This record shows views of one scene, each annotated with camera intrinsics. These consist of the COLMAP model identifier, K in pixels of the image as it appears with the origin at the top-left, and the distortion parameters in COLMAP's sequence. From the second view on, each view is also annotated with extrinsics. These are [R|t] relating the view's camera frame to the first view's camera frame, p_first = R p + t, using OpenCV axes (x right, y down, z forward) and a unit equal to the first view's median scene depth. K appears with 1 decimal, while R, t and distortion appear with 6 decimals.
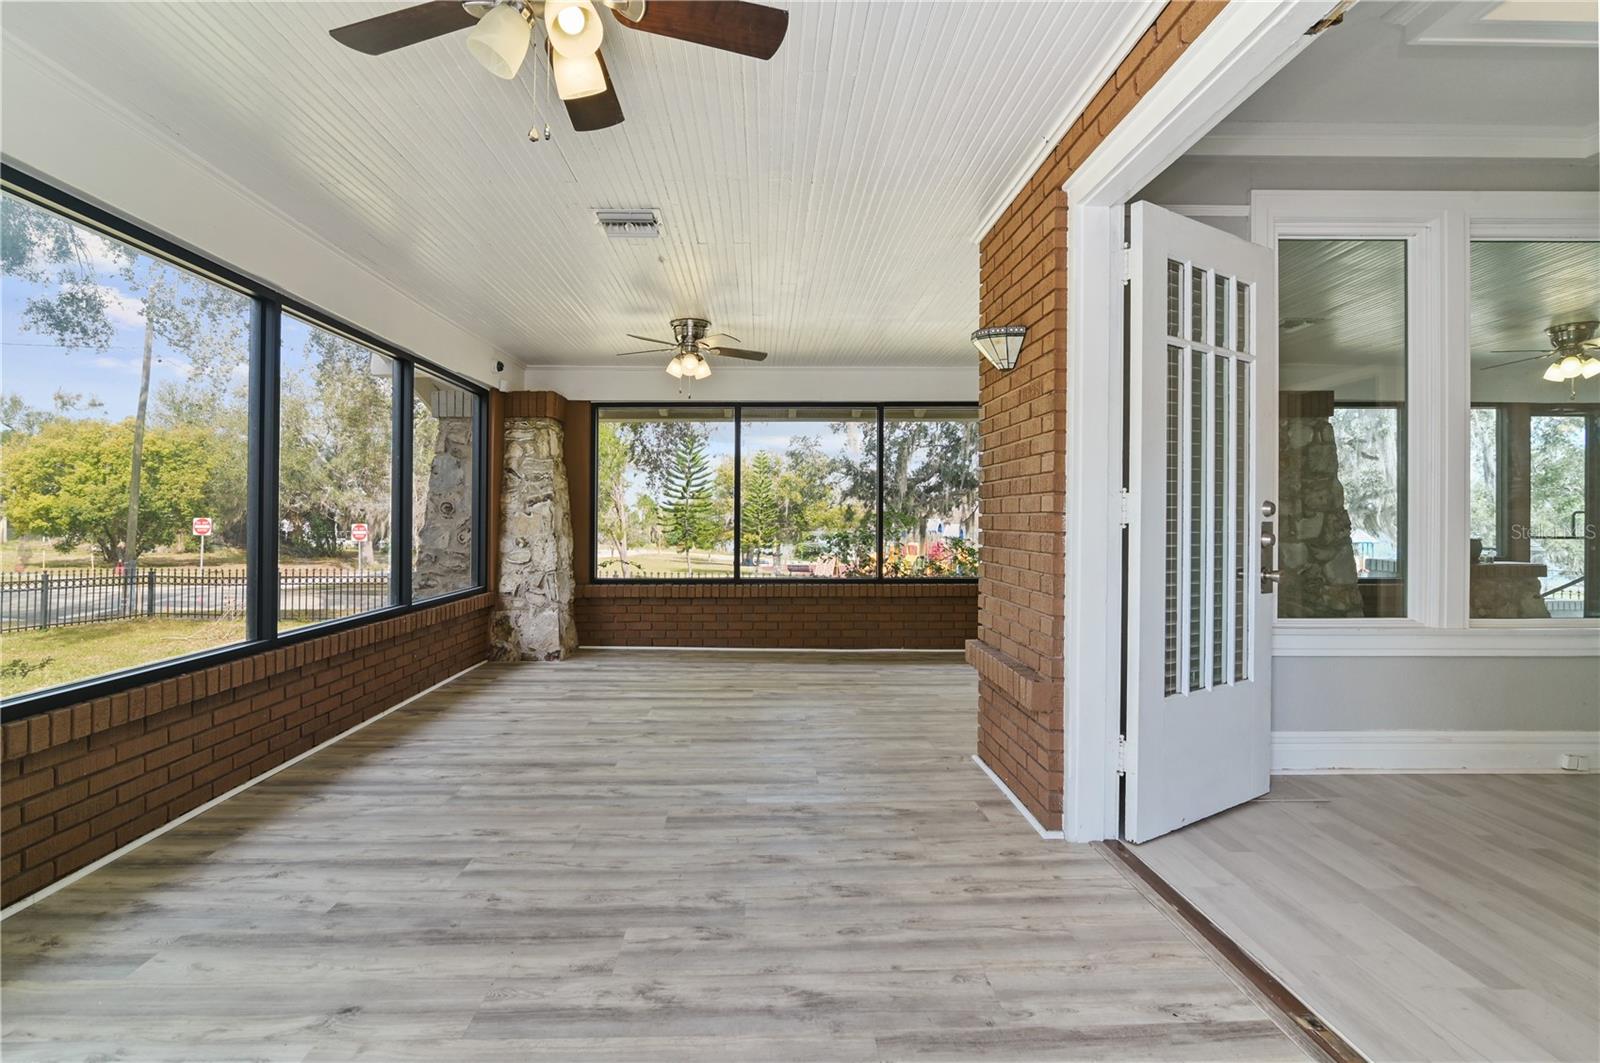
lens RADIAL K [[727.5, 0, 805.1], [0, 727.5, 507.3], [0, 0, 1]] dist [0.014717, -0.000610]
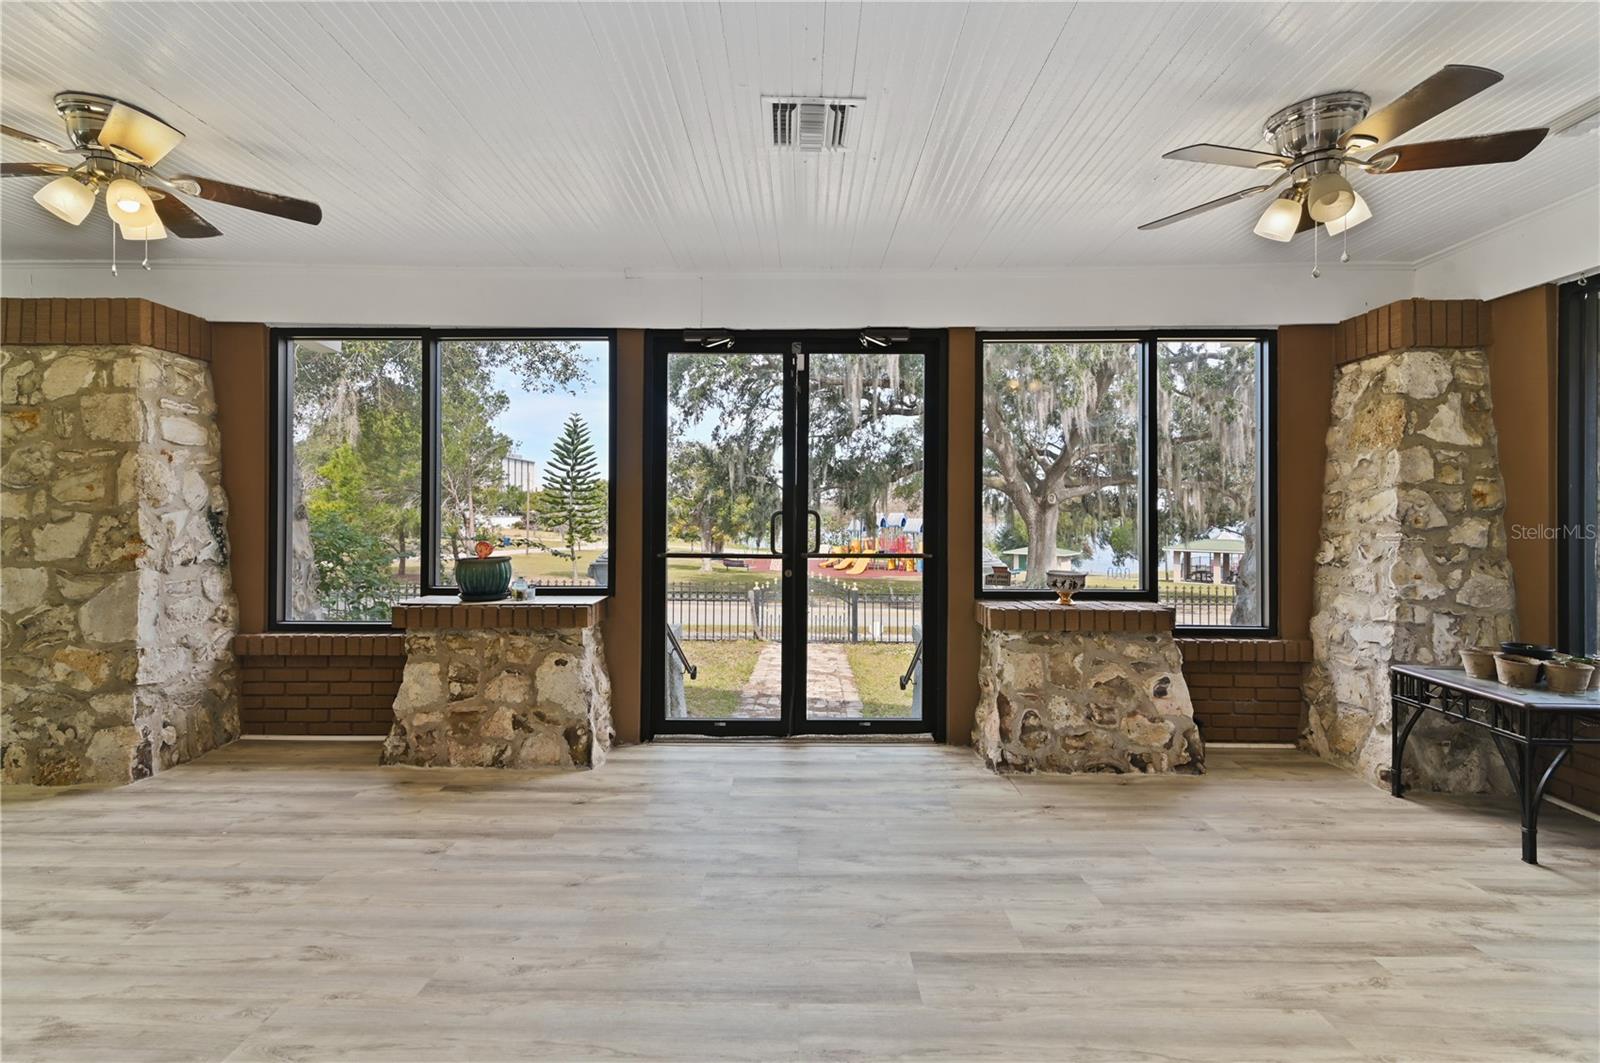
lens RADIAL K [[727.5, 0, 805.1], [0, 727.5, 507.3], [0, 0, 1]] dist [0.014717, -0.000610]
pose [[0.998389, 0.006322, -0.056395, 1.281444], [-0.005728, 0.999926, 0.010690, -0.006710], [0.056459, -0.010349, 0.998351, 0.469847]]
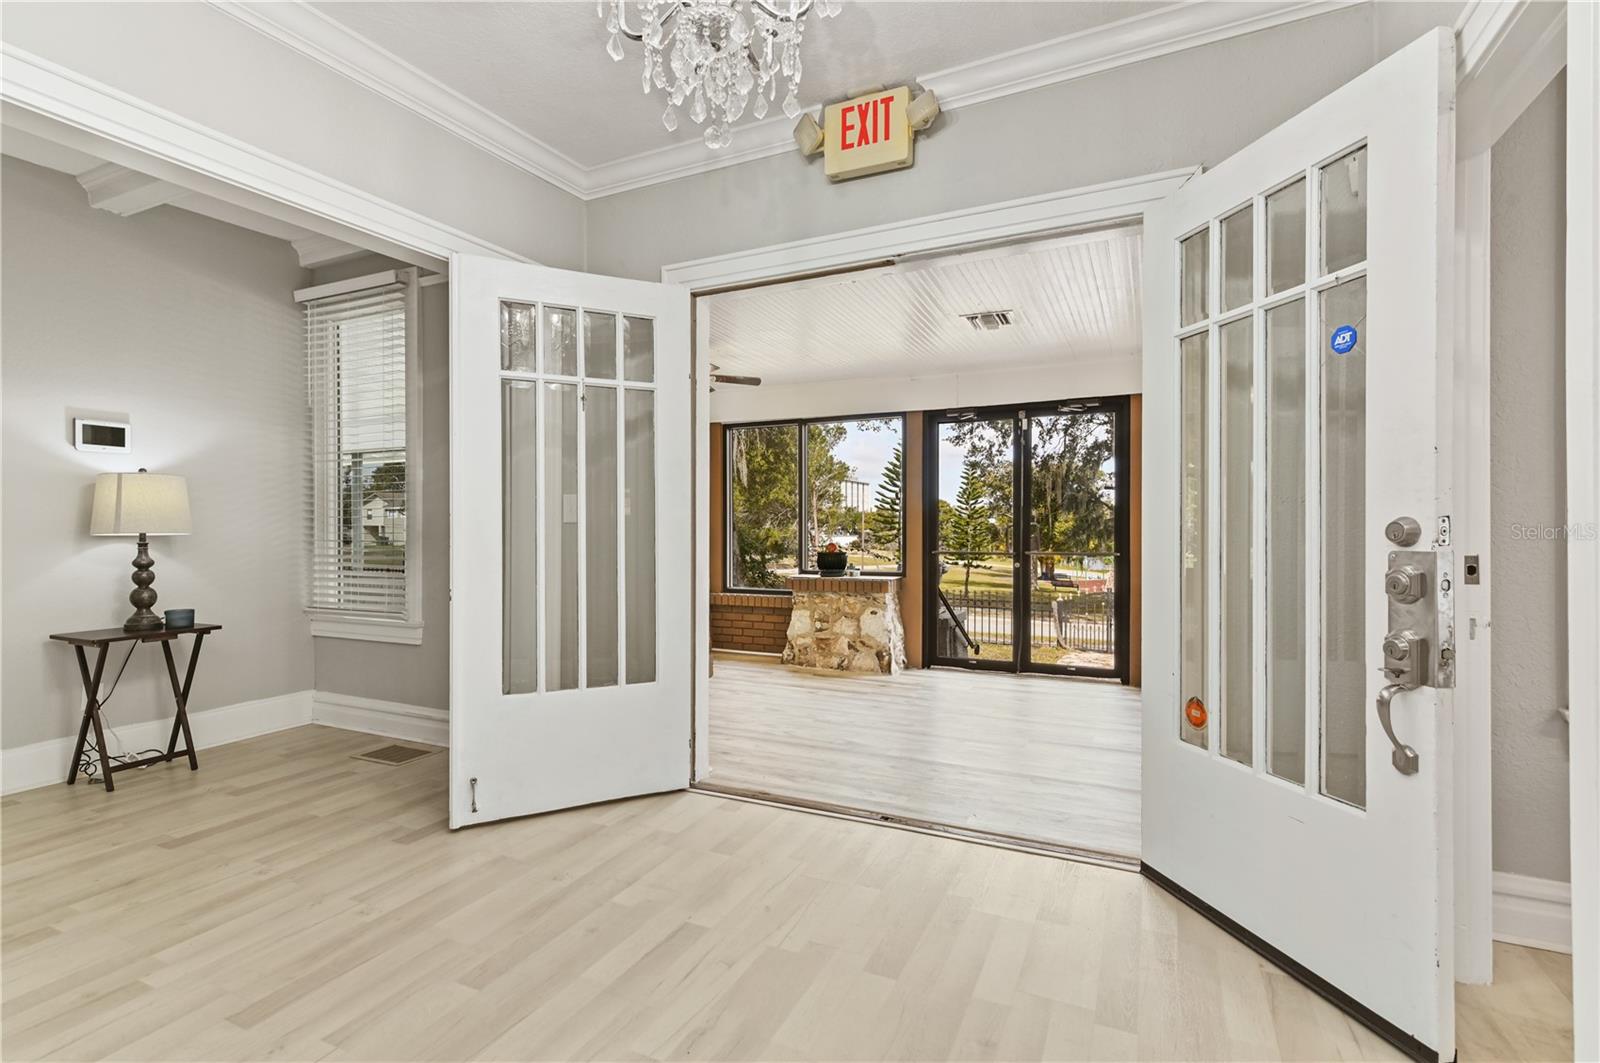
lens RADIAL K [[763.8, 0, 815.4], [0, 763.8, 523.0], [0, 0, 1]] dist [0.024958, -0.000344]
pose [[0.885420, -0.001851, -0.464788, 1.474585], [0.005202, 0.999969, 0.005927, -0.004799], [0.464763, -0.007666, 0.885402, 0.067809]]
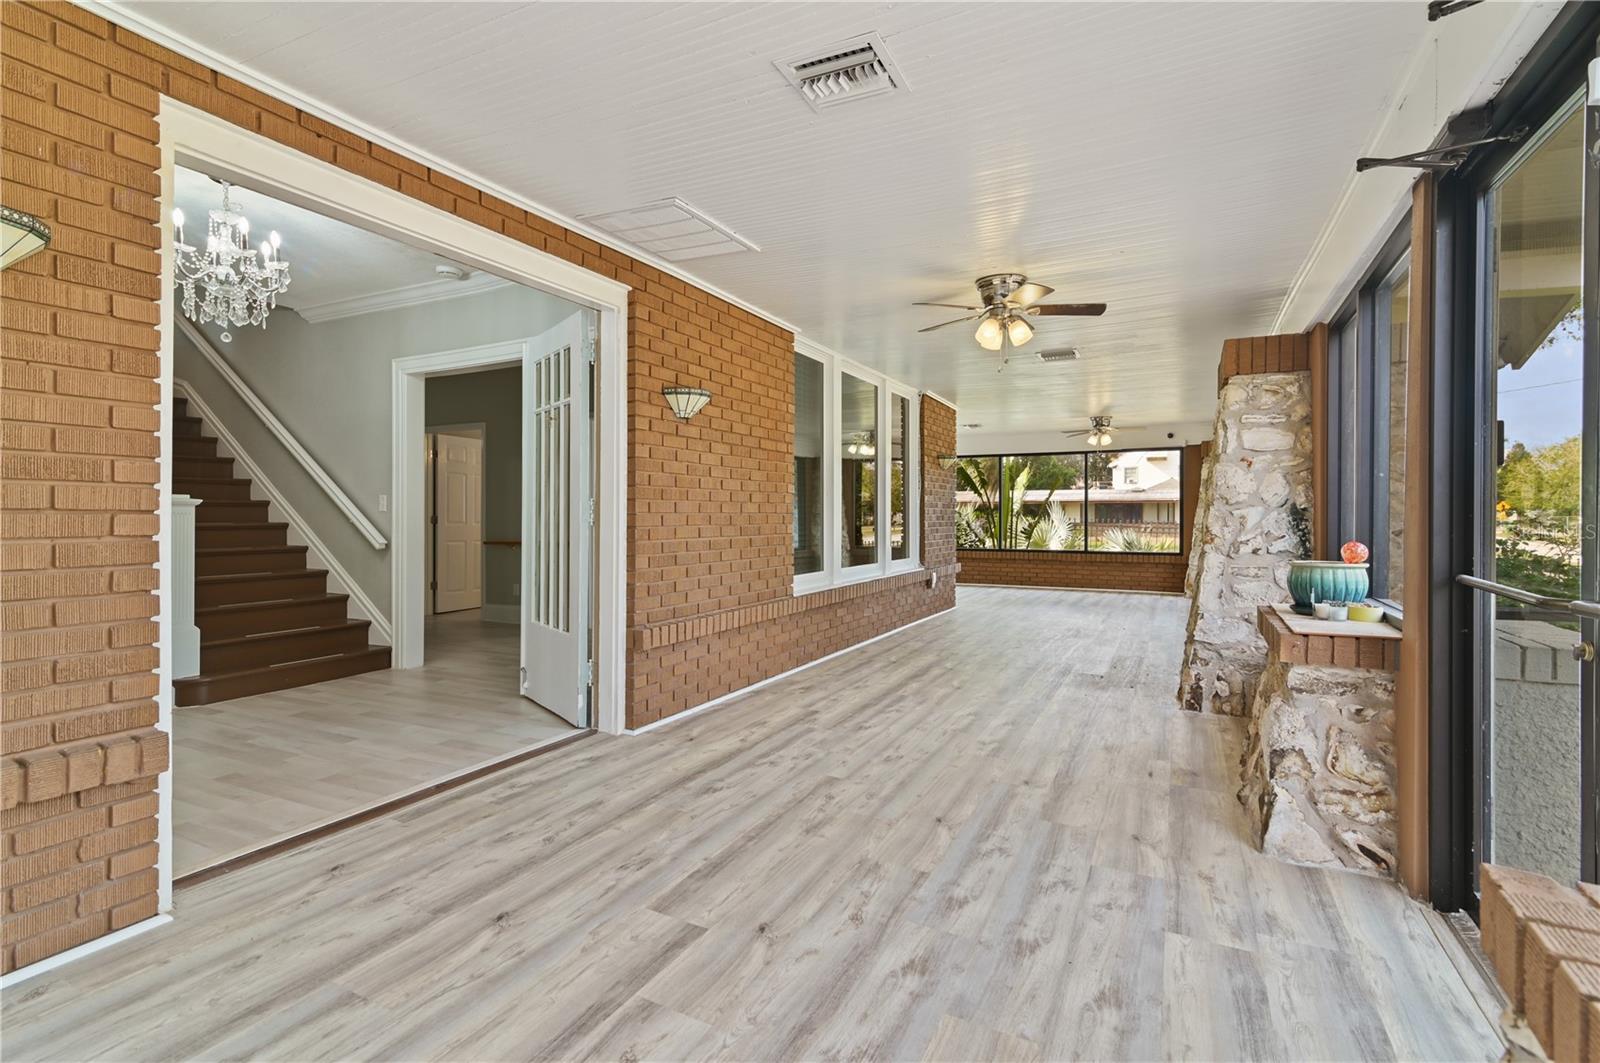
lens RADIAL K [[740.4, 0, 776.1], [0, 740.4, 517.9], [0, 0, 1]] dist [-0.003243, -0.001075]
pose [[-0.514901, 0.004055, -0.857240, 1.600495], [0.011208, 0.999935, -0.002003, 0.012486], [0.857176, -0.010639, -0.514914, 1.033200]]
